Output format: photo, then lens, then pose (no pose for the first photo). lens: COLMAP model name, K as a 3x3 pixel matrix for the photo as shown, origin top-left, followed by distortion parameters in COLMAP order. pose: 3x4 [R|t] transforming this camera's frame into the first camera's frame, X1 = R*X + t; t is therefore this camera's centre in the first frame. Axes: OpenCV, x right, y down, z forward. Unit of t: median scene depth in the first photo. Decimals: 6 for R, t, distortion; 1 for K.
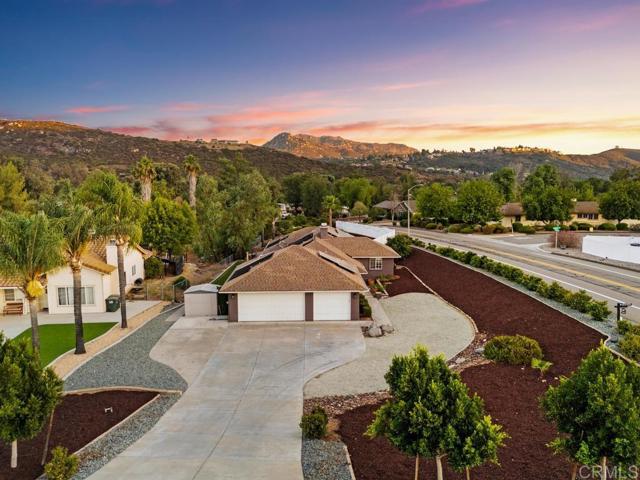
lens RADIAL K [[470.1, 0, 322.3], [0, 470.1, 238.4], [0, 0, 1]] dist [0.060560, -0.043199]
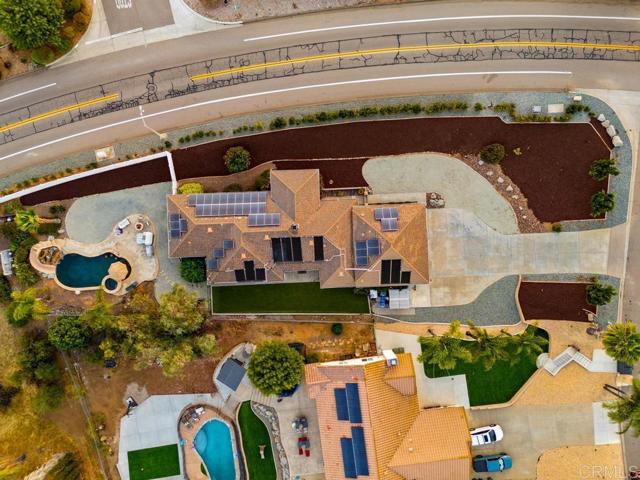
lens RADIAL K [[470.1, 0, 322.3], [0, 470.1, 238.4], [0, 0, 1]] dist [0.060560, -0.043199]
pose [[-0.009441, -0.999953, 0.002242, -0.037892], [0.134909, 0.000948, 0.990858, -1.681560], [-0.990813, 0.009658, 0.134894, 1.097276]]
